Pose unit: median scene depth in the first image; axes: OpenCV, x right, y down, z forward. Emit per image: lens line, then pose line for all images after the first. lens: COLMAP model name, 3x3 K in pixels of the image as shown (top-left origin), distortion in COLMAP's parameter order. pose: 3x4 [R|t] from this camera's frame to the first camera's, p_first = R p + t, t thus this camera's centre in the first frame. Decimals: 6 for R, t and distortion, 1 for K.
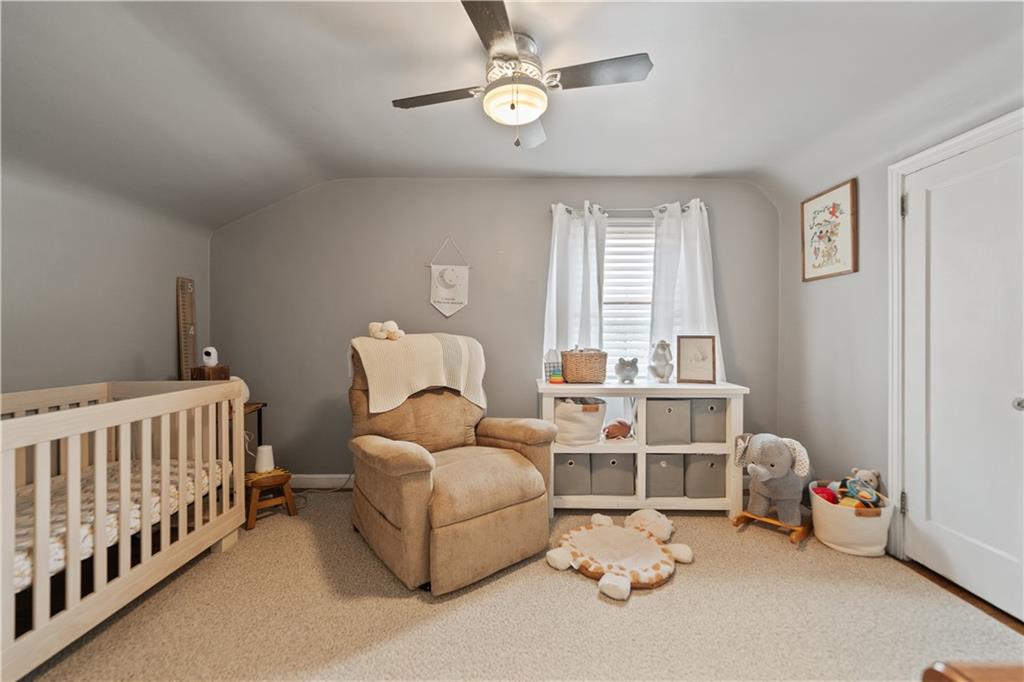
lens RADIAL K [[439.1, 0, 509.6], [0, 439.1, 334.7], [0, 0, 1]] dist [0.003336, -0.000615]
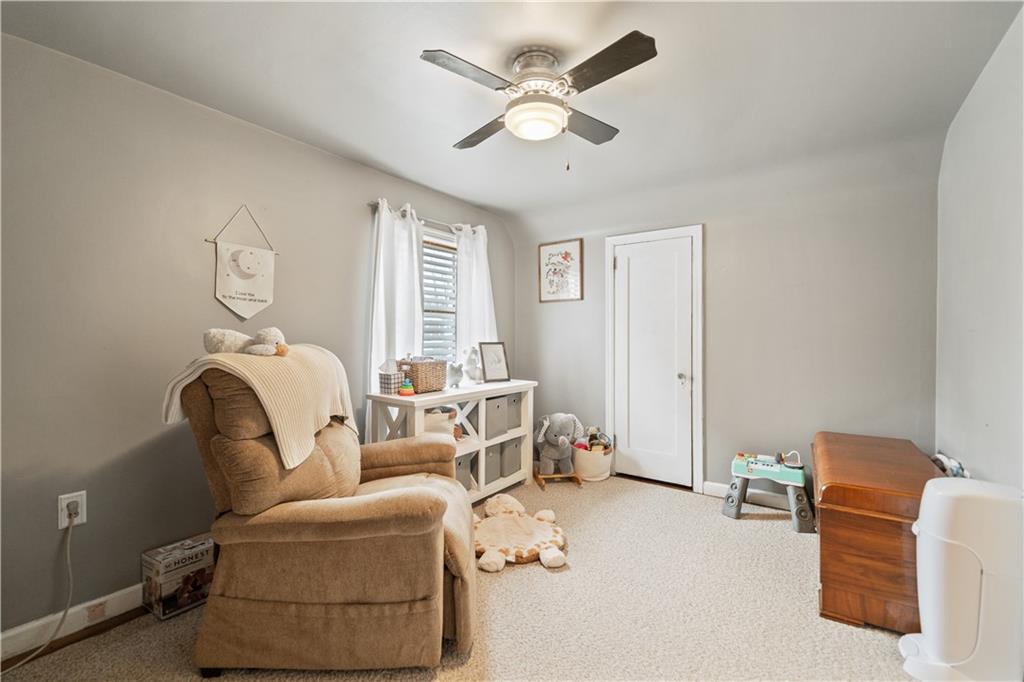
lens RADIAL K [[439.1, 0, 509.4], [0, 439.1, 340.7], [0, 0, 1]] dist [0.003336, -0.000615]
pose [[0.570008, -0.010453, 0.821573, -0.574927], [0.002141, 0.999935, 0.011237, -0.016724], [-0.821636, -0.004646, 0.569993, 0.310407]]
